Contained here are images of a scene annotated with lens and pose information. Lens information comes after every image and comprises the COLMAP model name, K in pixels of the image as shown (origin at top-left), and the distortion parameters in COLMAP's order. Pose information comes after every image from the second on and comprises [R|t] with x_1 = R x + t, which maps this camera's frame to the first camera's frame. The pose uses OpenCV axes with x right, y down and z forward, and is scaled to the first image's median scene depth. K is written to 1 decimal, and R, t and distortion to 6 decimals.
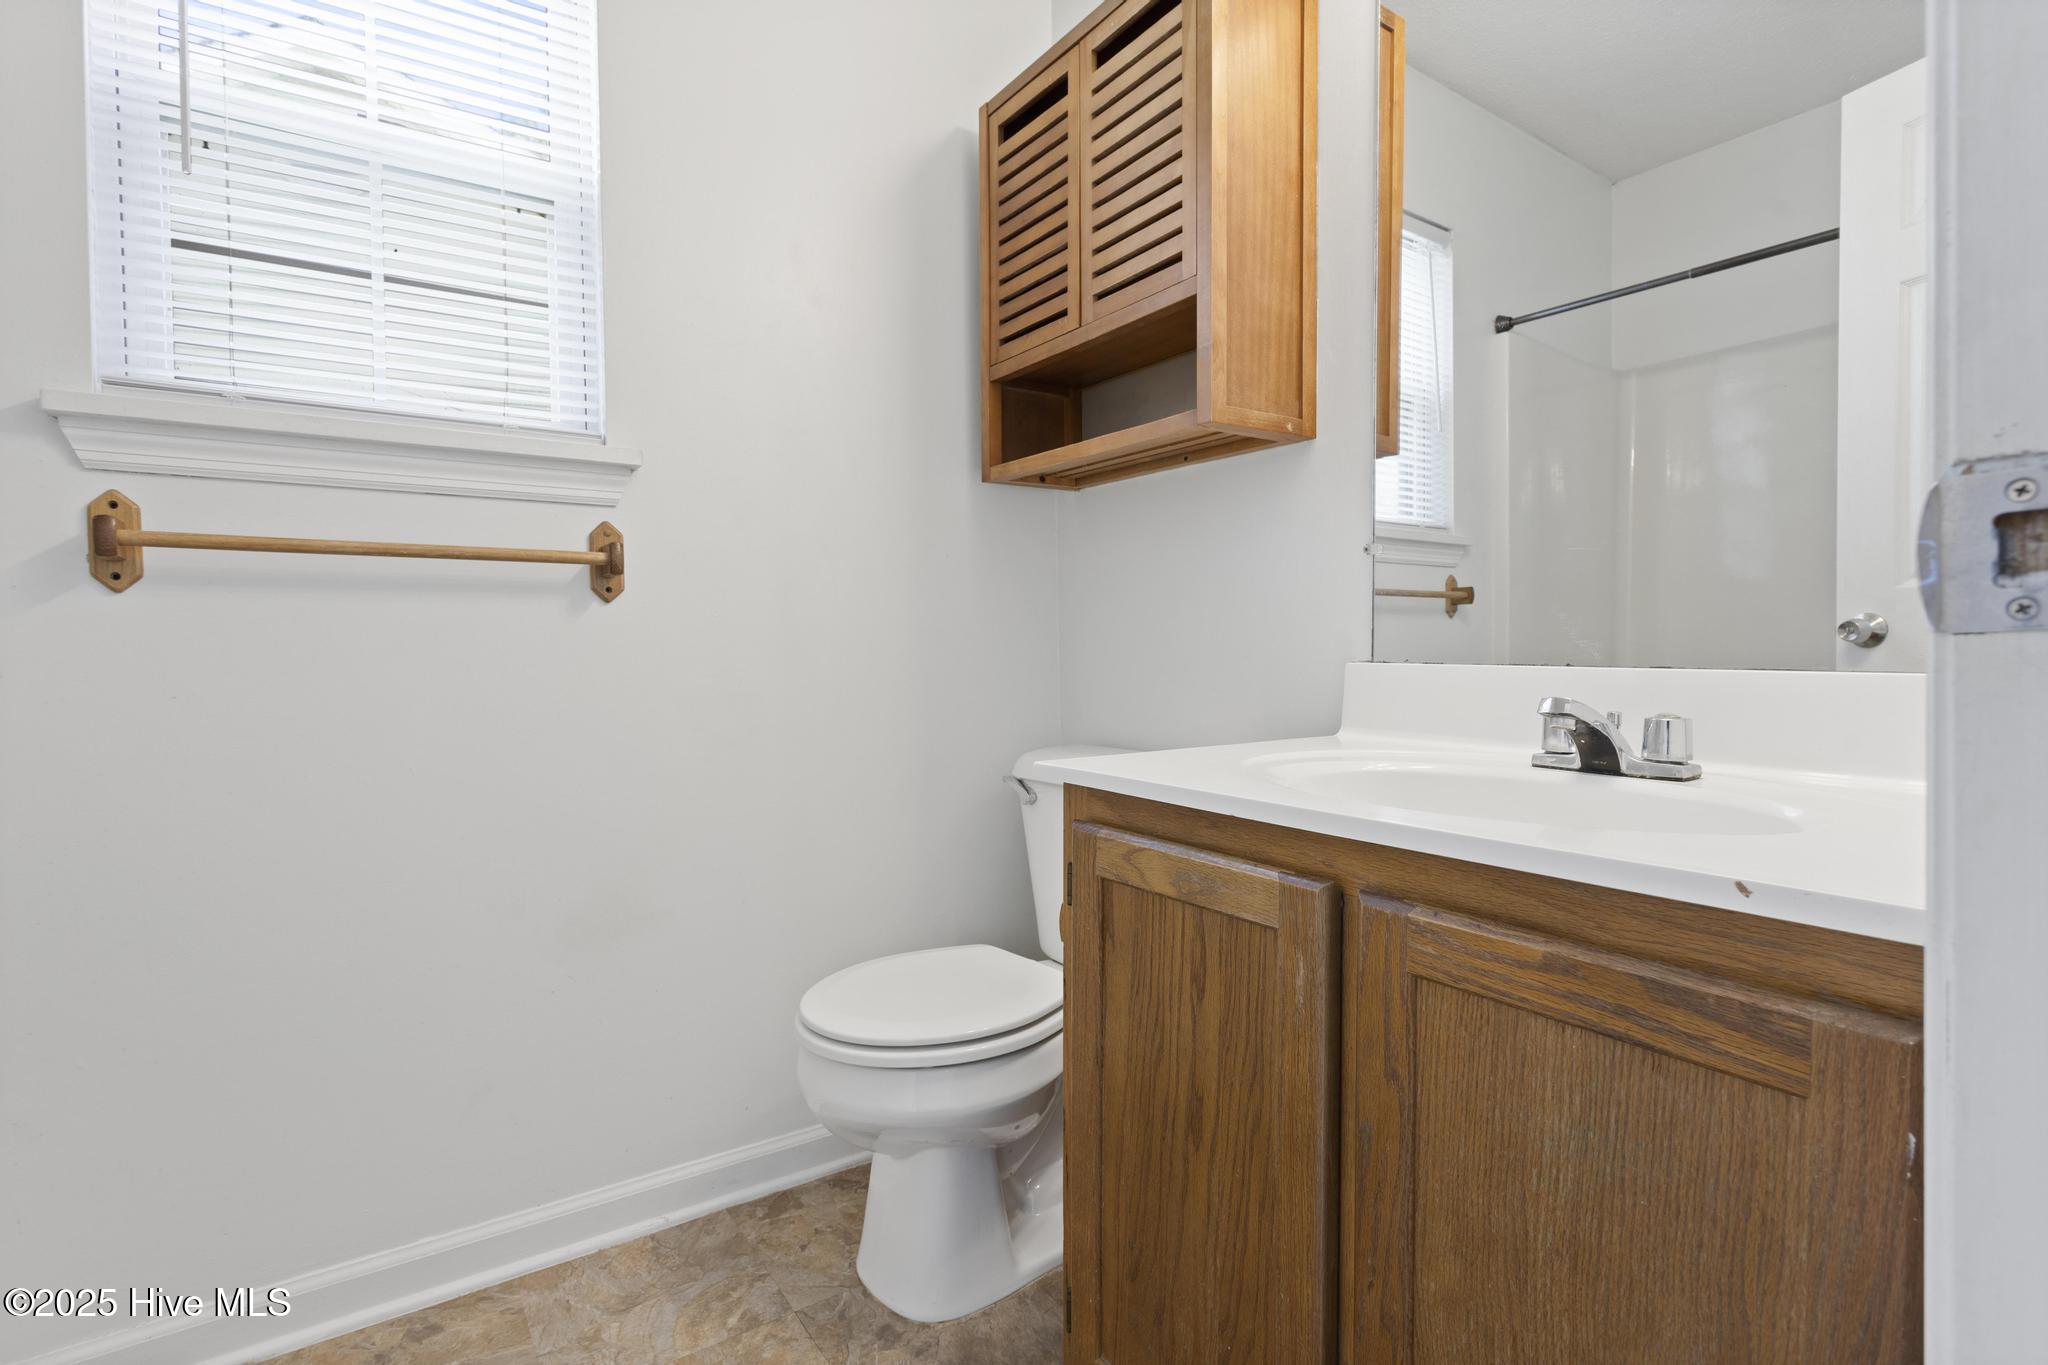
lens RADIAL K [[989.7, 0, 1027.4], [0, 989.7, 682.7], [0, 0, 1]] dist [0.000564, 0.001385]
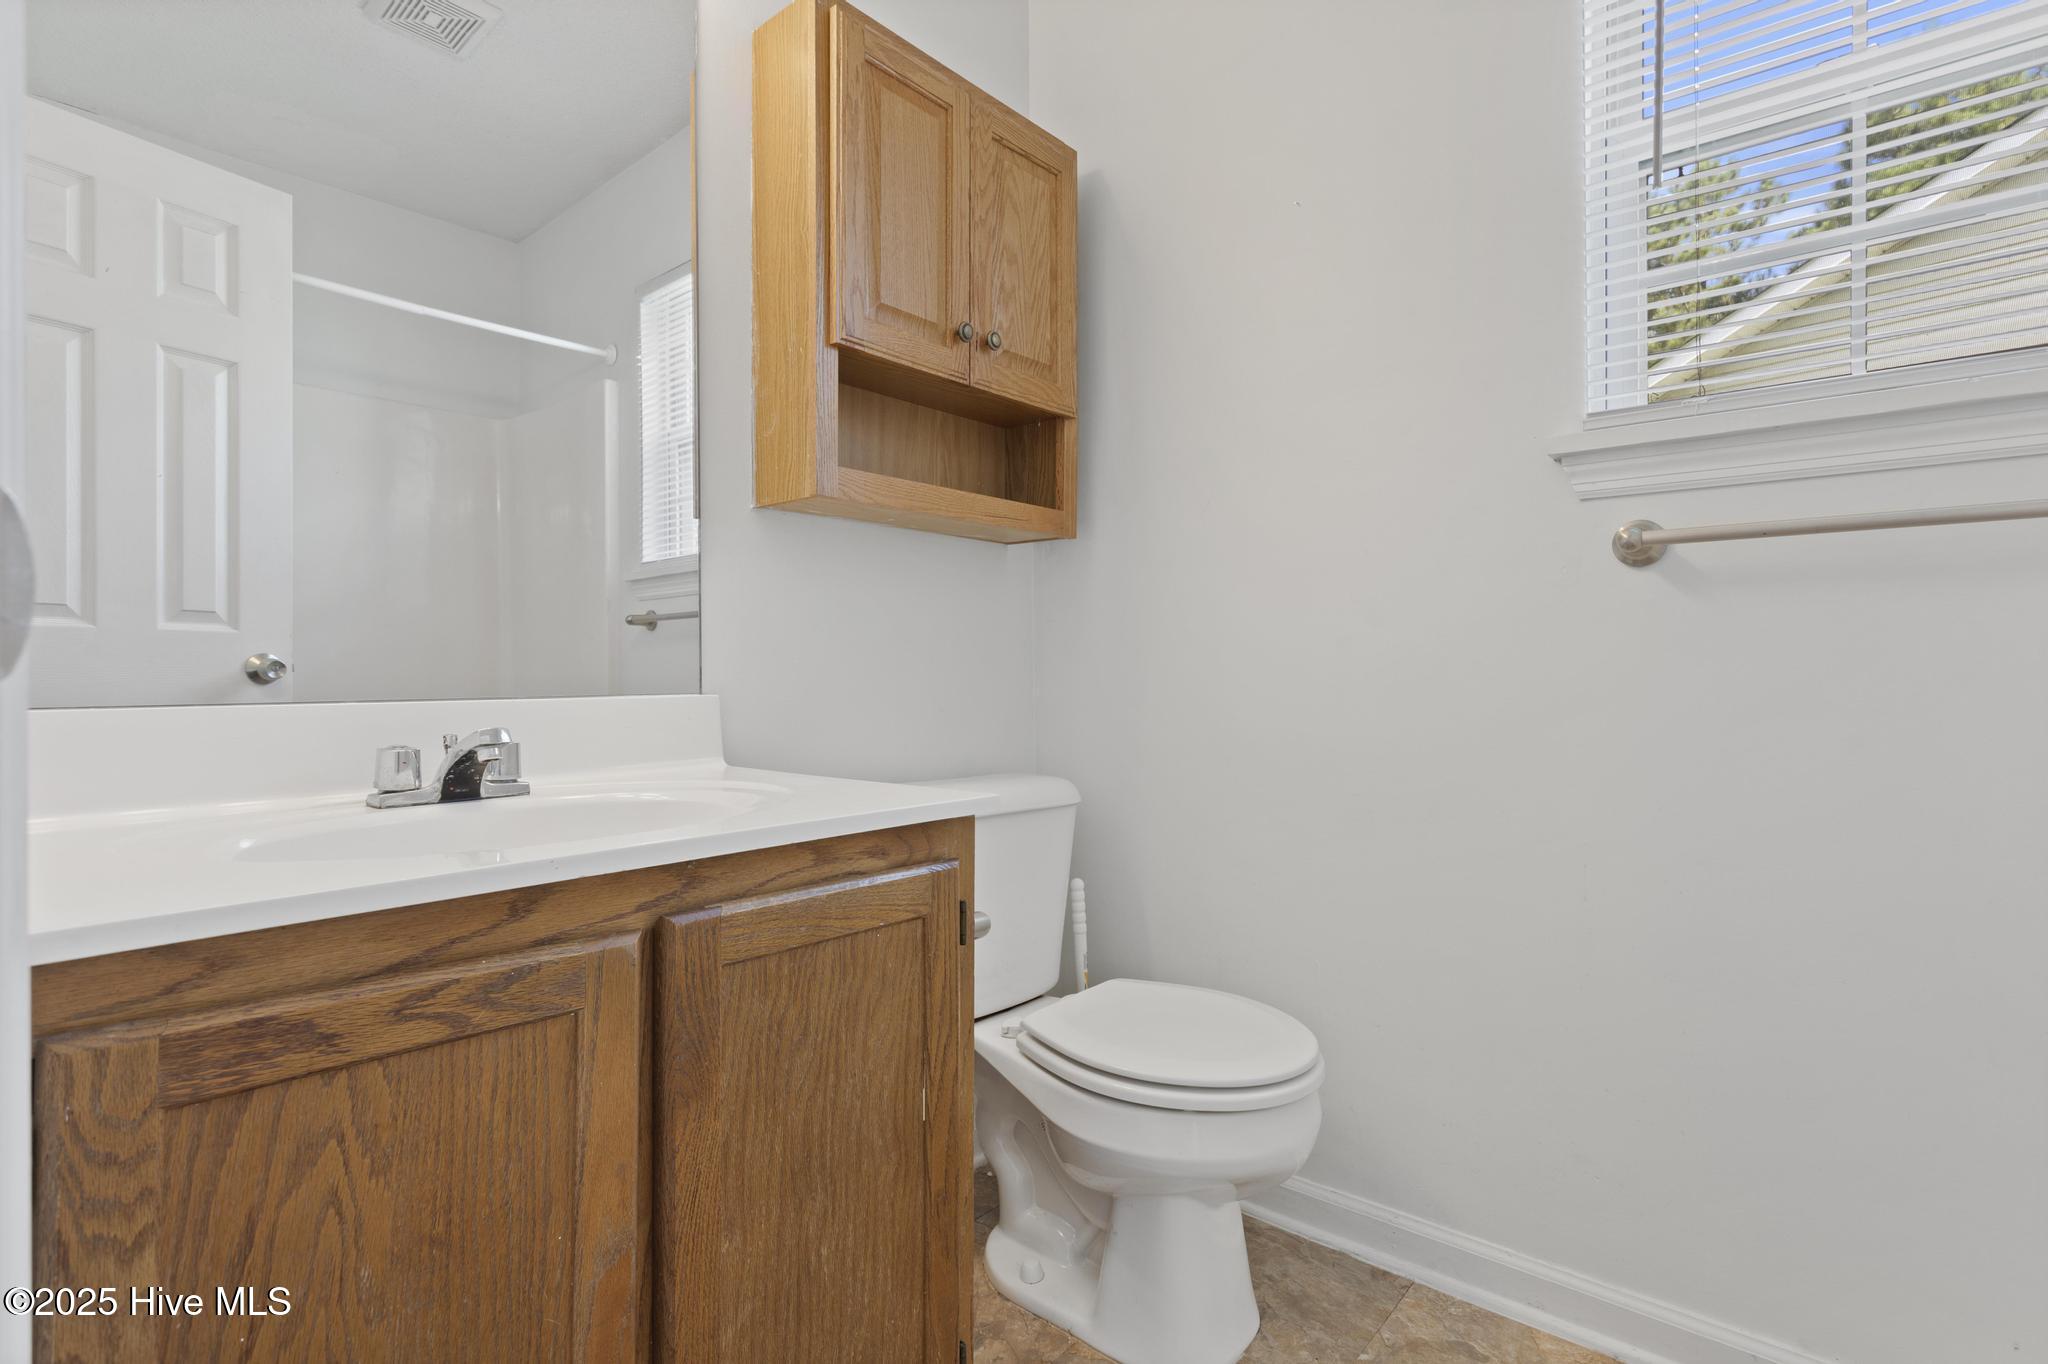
lens RADIAL K [[989.7, 0, 1027.4], [0, 989.7, 682.2], [0, 0, 1]] dist [0.000564, 0.001385]
pose [[-0.275991, -0.000390, 0.961160, -0.702237], [0.023530, 0.999697, 0.007163, -0.029170], [-0.960872, 0.024593, -0.275898, 0.892905]]
